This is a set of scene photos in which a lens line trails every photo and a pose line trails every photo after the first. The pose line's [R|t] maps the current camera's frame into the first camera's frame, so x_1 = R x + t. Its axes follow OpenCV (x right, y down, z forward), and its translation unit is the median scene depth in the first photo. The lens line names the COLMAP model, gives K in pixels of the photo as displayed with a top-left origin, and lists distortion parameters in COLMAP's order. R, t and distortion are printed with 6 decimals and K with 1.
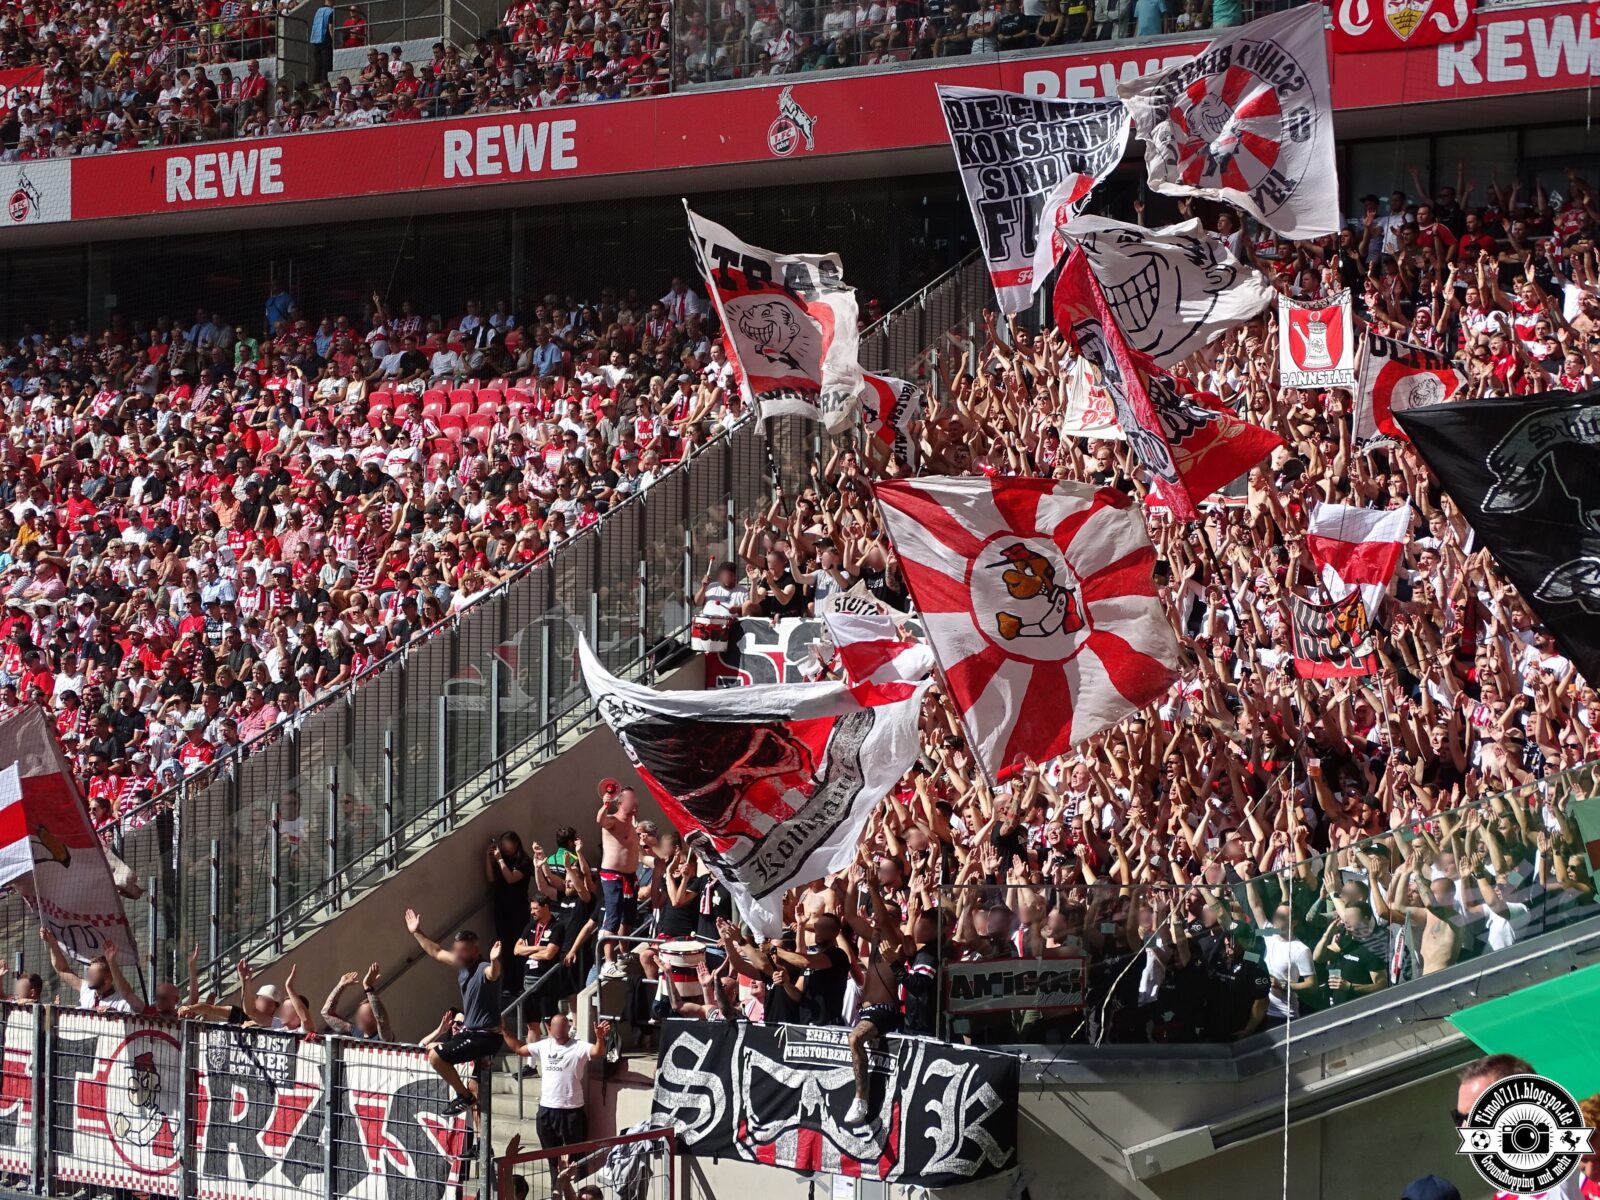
lens RADIAL K [[3635.6, 0, 758.3], [0, 3635.6, 600.2], [0, 0, 1]] dist [0.006536, -0.178017]
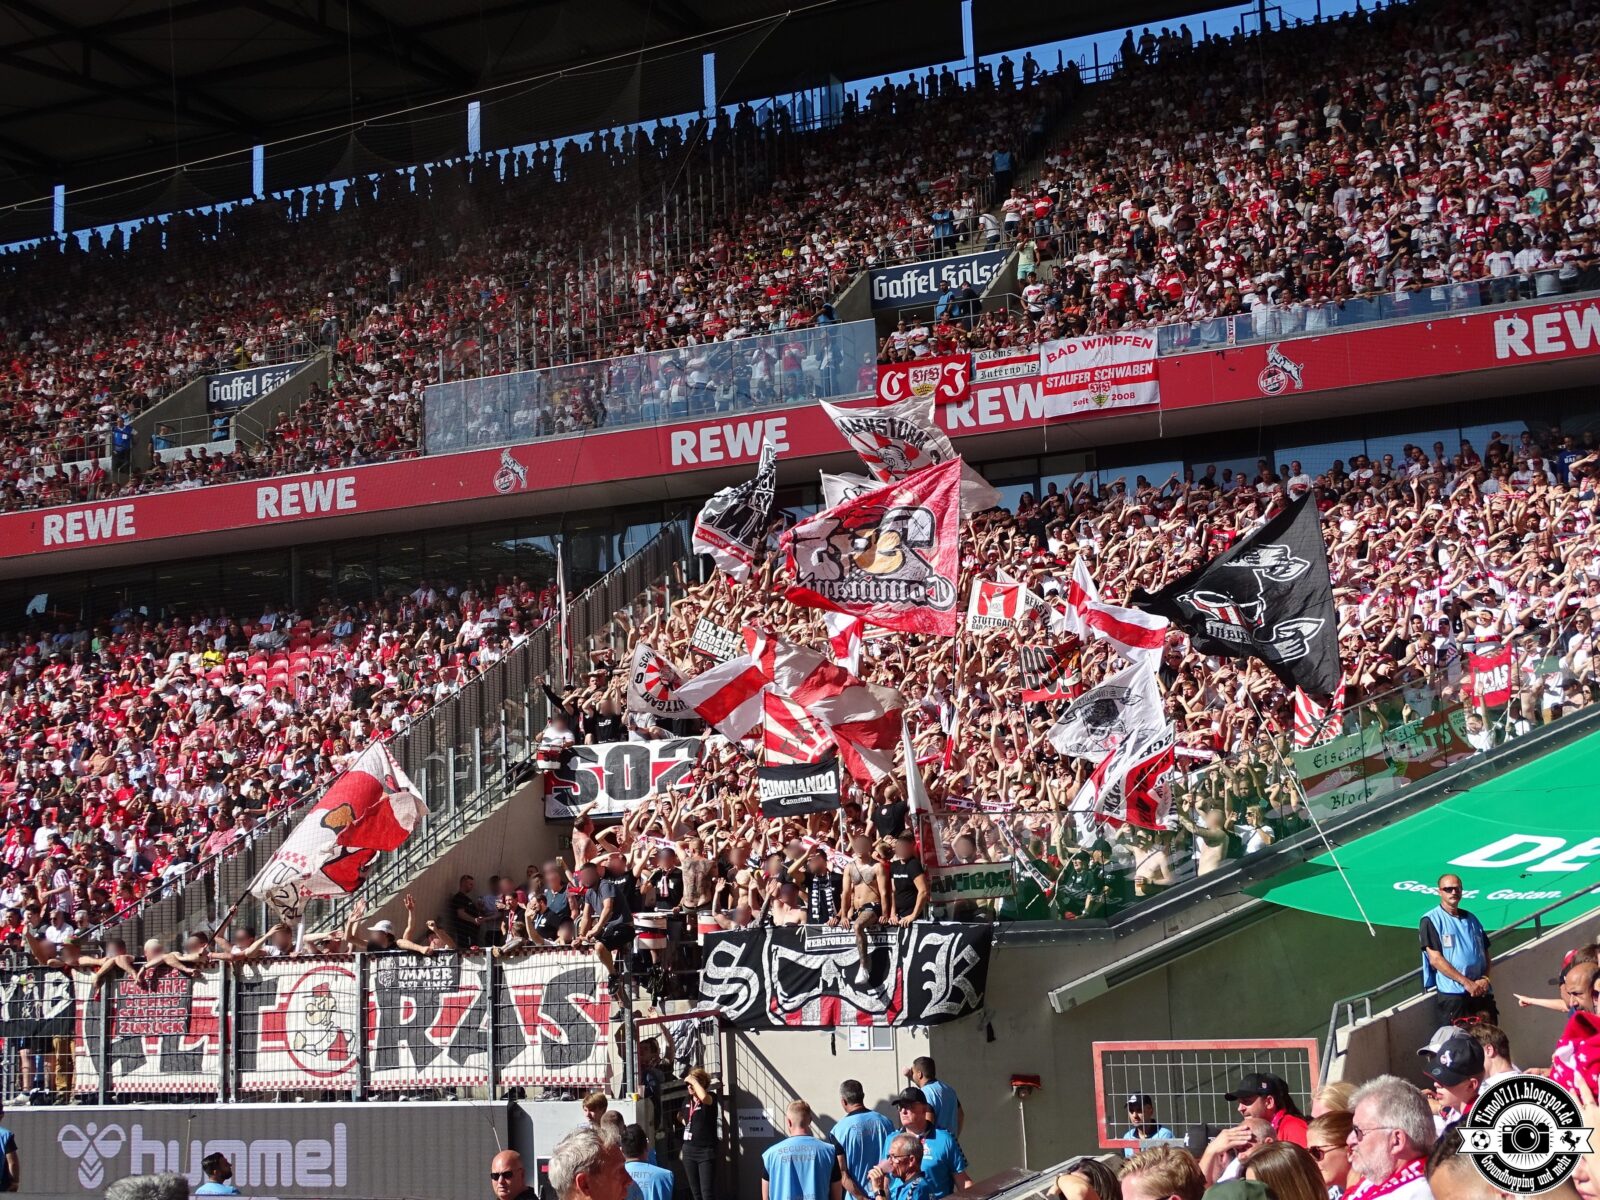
lens RADIAL K [[2155.1, 0, 800.0], [0, 2155.1, 600.0], [0, 0, 1]] dist [0.026920, 0.103806]
pose [[0.961391, -0.006384, 0.275111, -0.222886], [0.047979, 0.988307, -0.144734, 0.110934], [-0.270970, 0.152346, 0.950456, 0.171106]]
